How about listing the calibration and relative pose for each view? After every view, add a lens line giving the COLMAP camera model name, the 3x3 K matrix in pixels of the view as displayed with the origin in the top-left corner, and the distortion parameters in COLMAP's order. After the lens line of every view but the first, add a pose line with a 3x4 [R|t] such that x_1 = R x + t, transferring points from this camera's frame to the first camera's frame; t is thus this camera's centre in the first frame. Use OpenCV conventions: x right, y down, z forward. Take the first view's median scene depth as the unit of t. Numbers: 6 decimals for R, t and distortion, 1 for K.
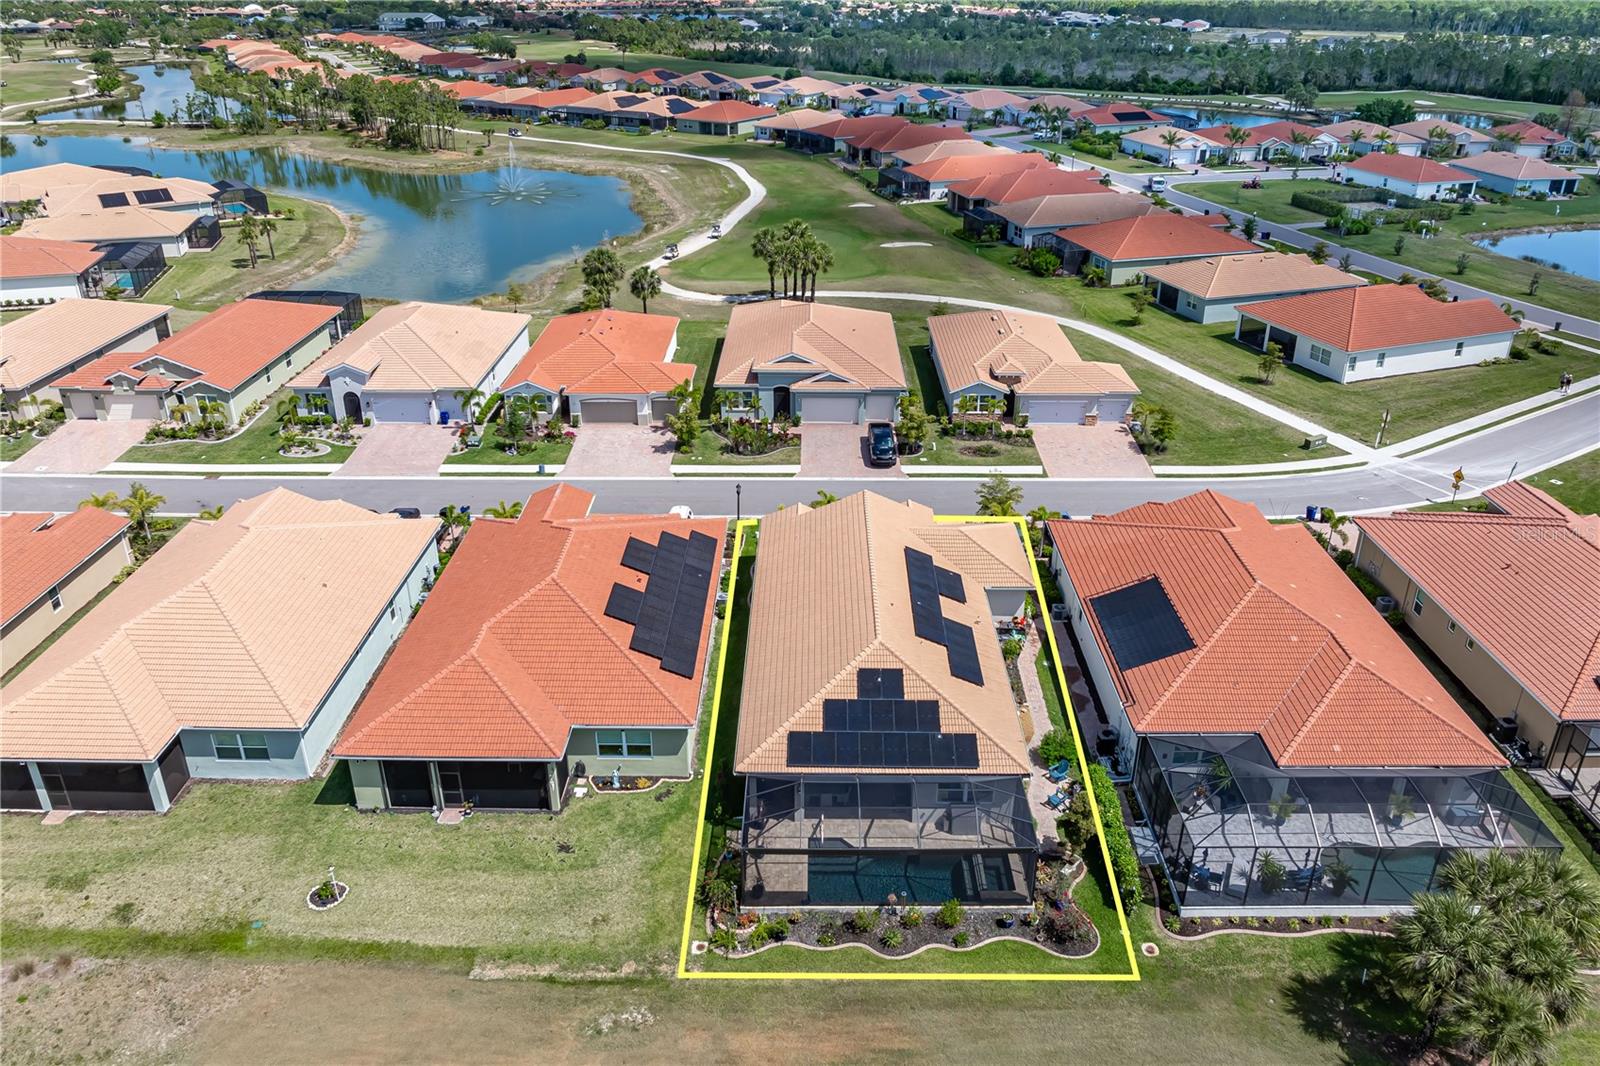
lens RADIAL K [[1085.8, 0, 800.0], [0, 1085.8, 533.0], [0, 0, 1]] dist [-0.003613, 0.000458]
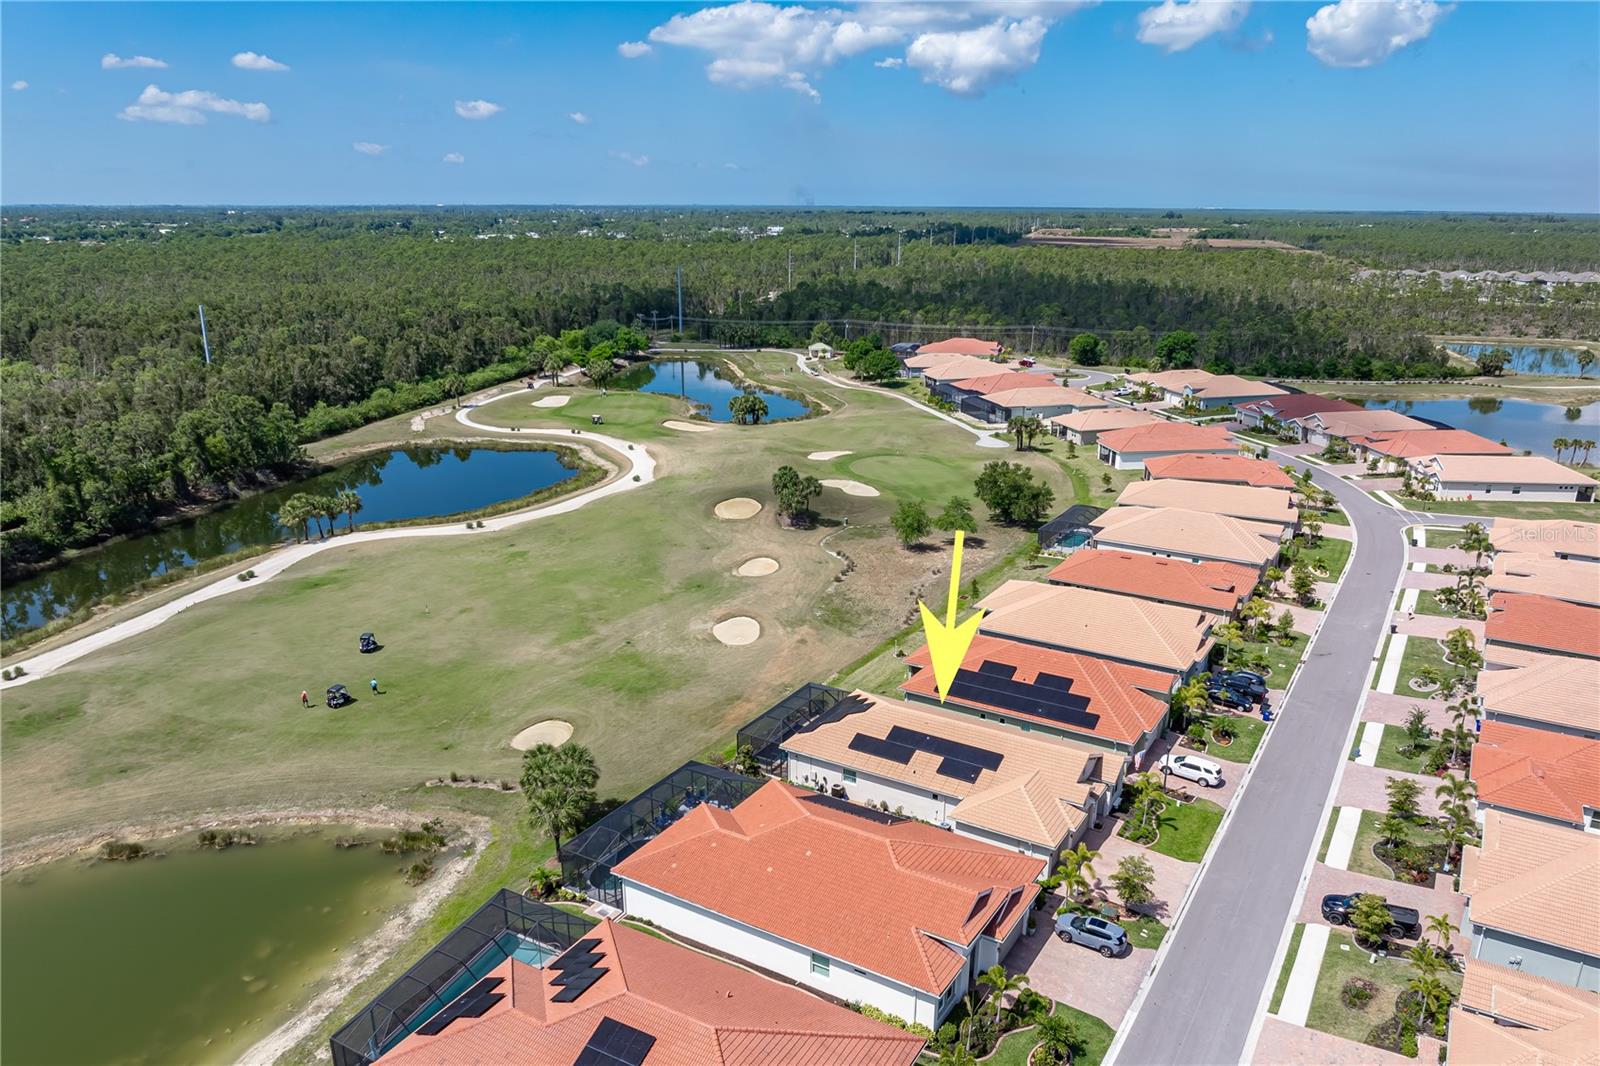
lens RADIAL K [[1137.5, 0, 800.0], [0, 1137.5, 533.0], [0, 0, 1]] dist [-0.023378, 0.006469]
pose [[-0.506284, 0.237749, -0.828946, 1.423848], [-0.403325, 0.784354, 0.471294, -0.819871], [0.762237, 0.572943, -0.301216, 1.166464]]
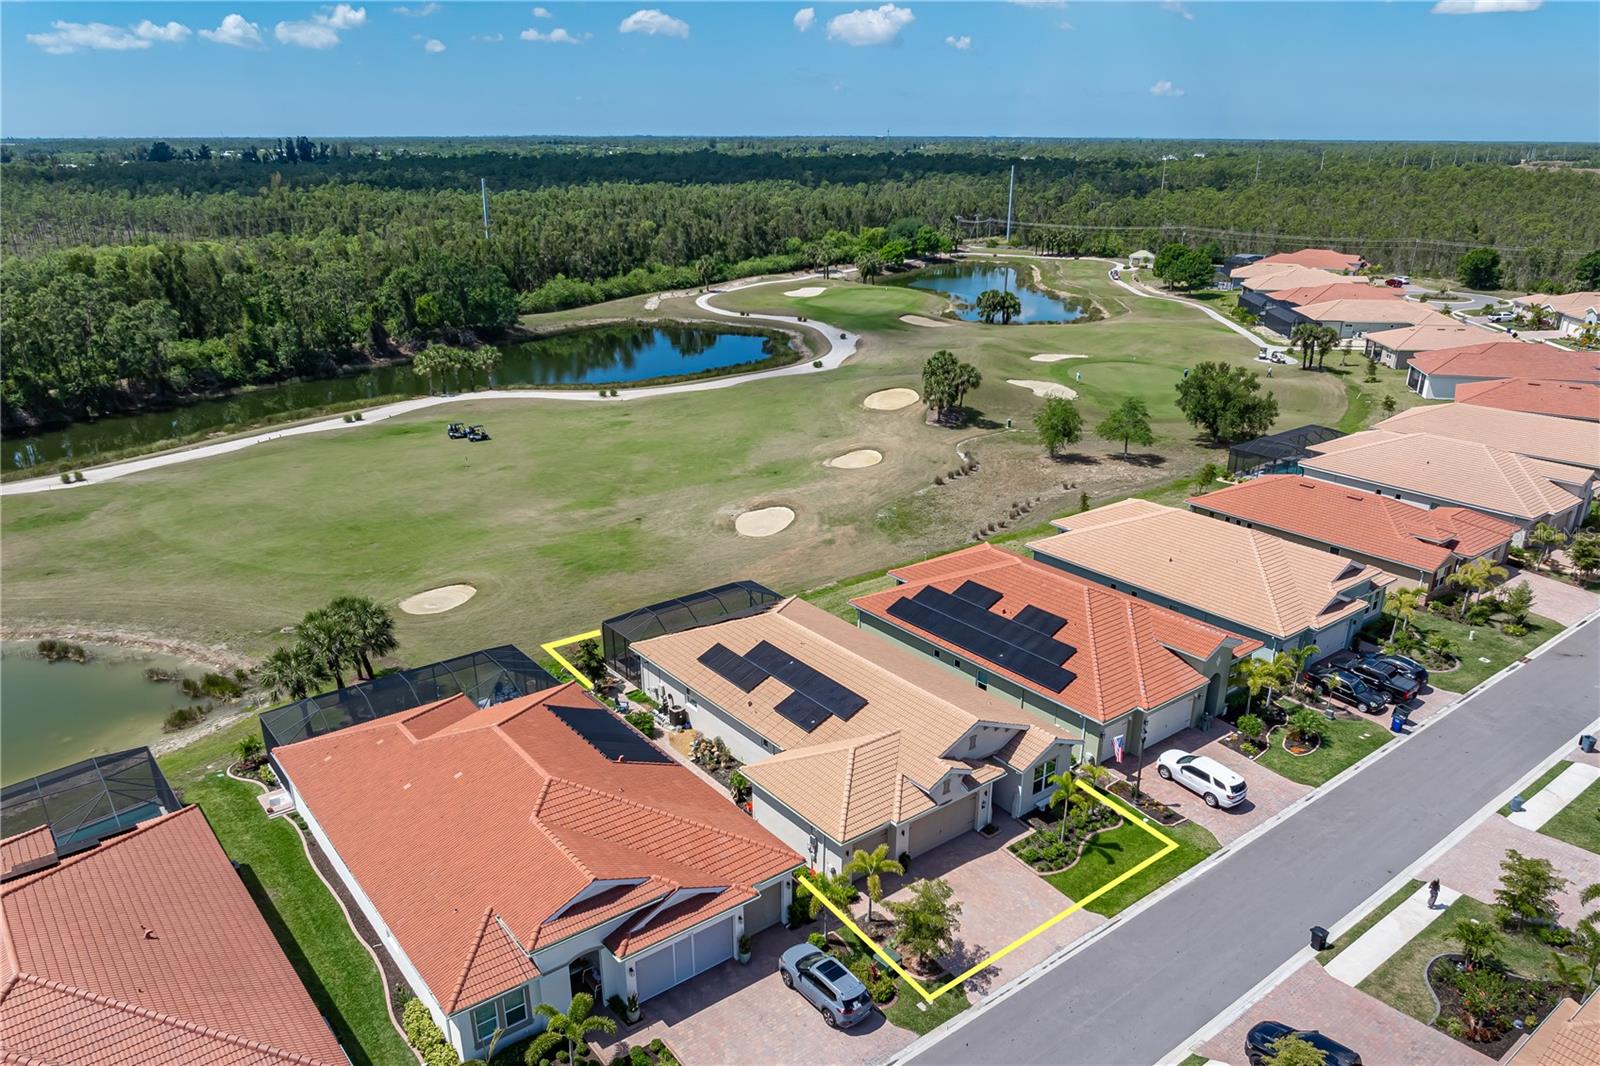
lens RADIAL K [[1137.5, 0, 800.0], [0, 1137.5, 533.0], [0, 0, 1]] dist [-0.023378, 0.006469]
pose [[-0.779053, 0.205785, -0.592224, 0.740631], [-0.292950, 0.715660, 0.634044, -0.740692], [0.554307, 0.667446, -0.497252, 1.468519]]
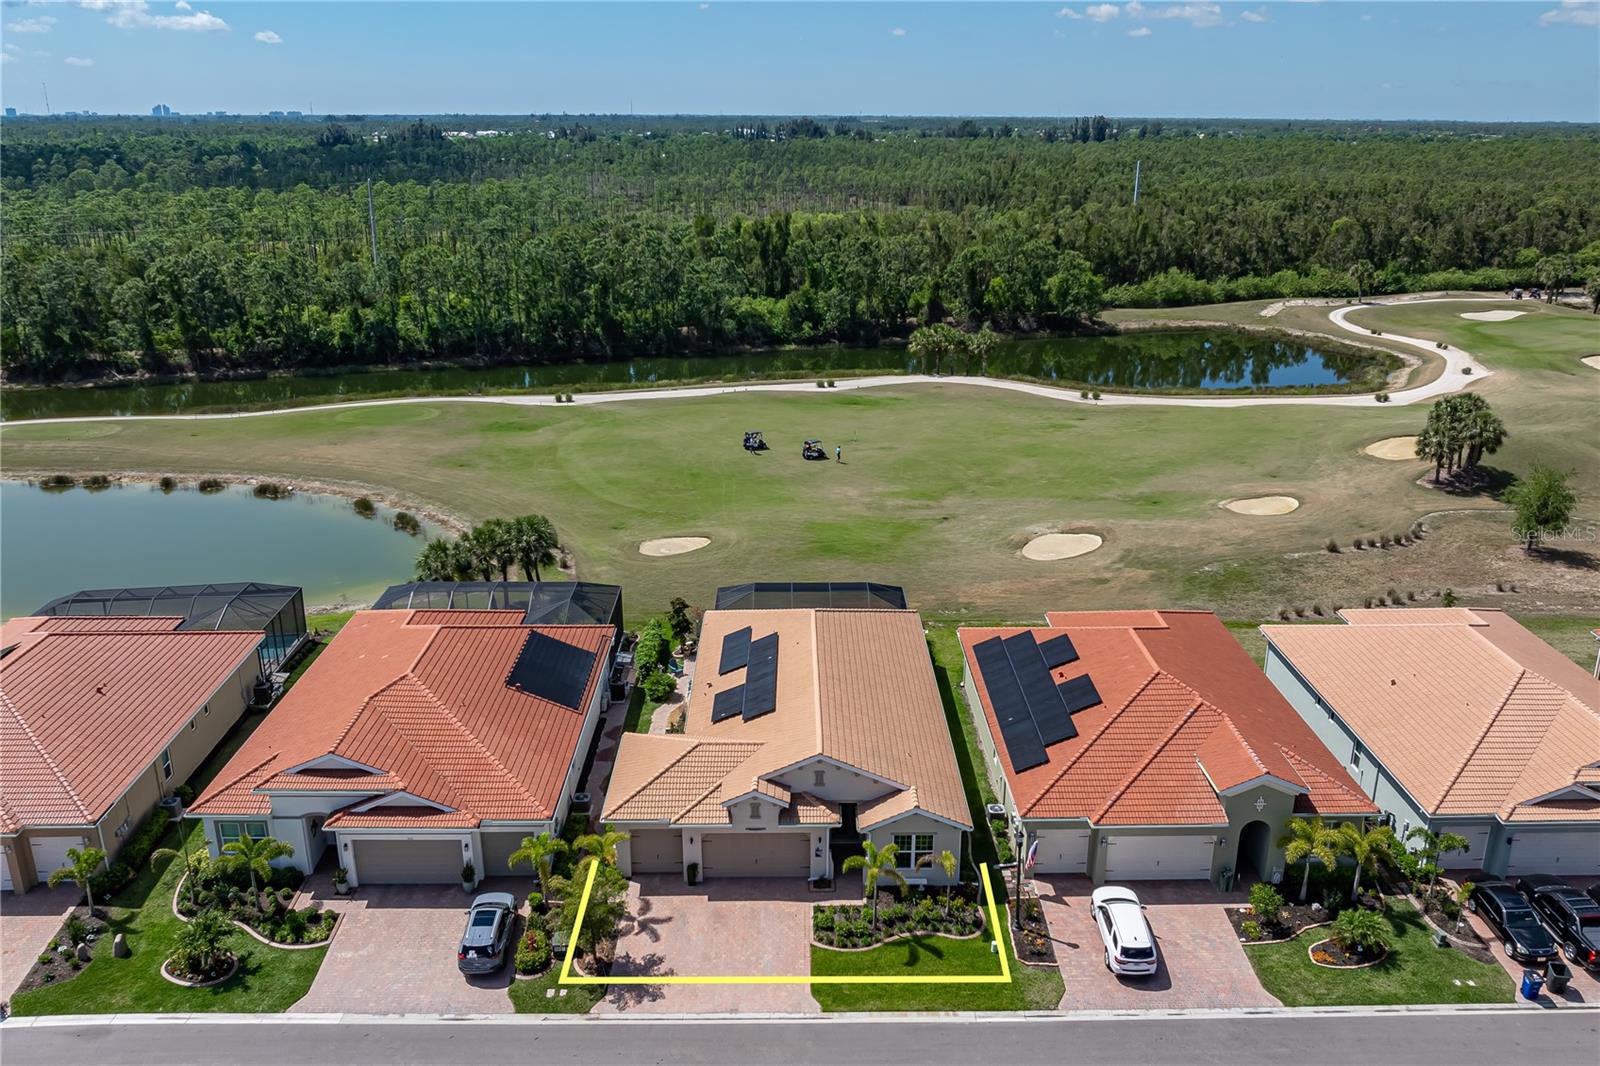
lens RADIAL K [[1278.4, 0, 816.8], [0, 1278.4, 515.1], [0, 0, 1]] dist [-0.025259, -0.000724]
pose [[-0.999214, 0.006267, -0.039140, 0.110739], [-0.023320, 0.705502, 0.708324, -0.863430], [0.032053, 0.708680, -0.704801, 1.729570]]
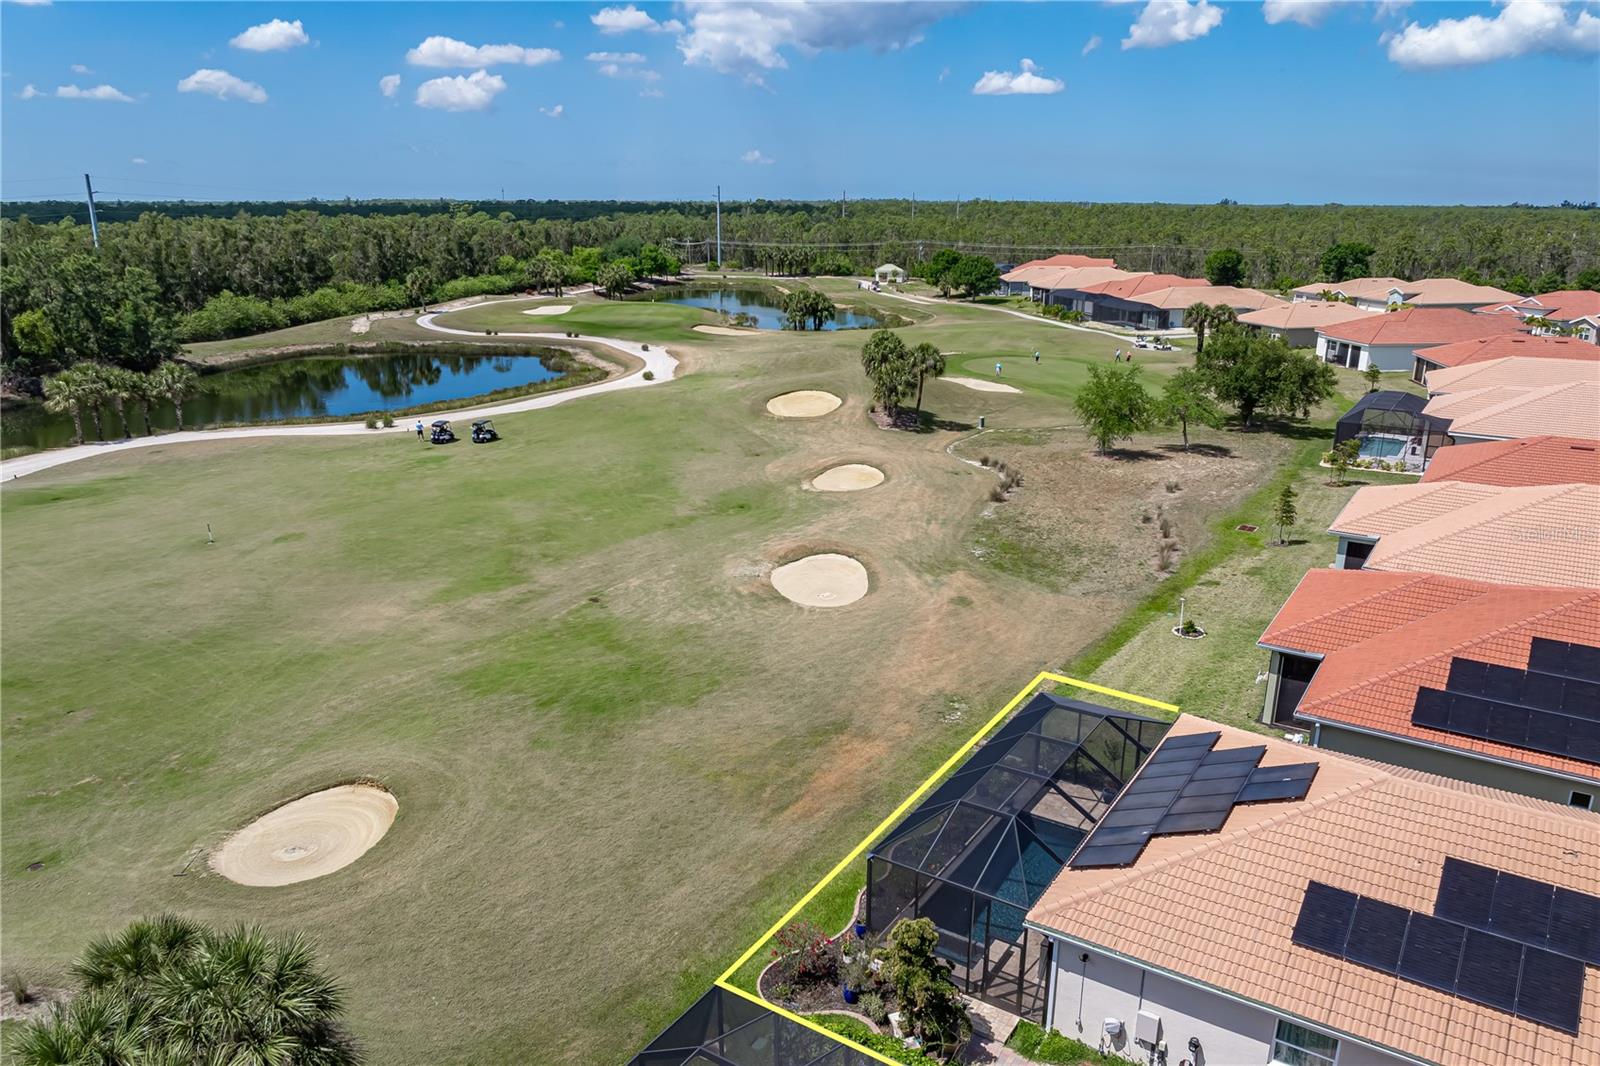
lens RADIAL K [[1137.5, 0, 800.0], [0, 1137.5, 533.0], [0, 0, 1]] dist [-0.023378, 0.006469]
pose [[-0.536180, 0.235668, -0.810538, 0.564402], [-0.394021, 0.779322, 0.487241, -0.126275], [0.746497, 0.580618, -0.324999, 0.823350]]
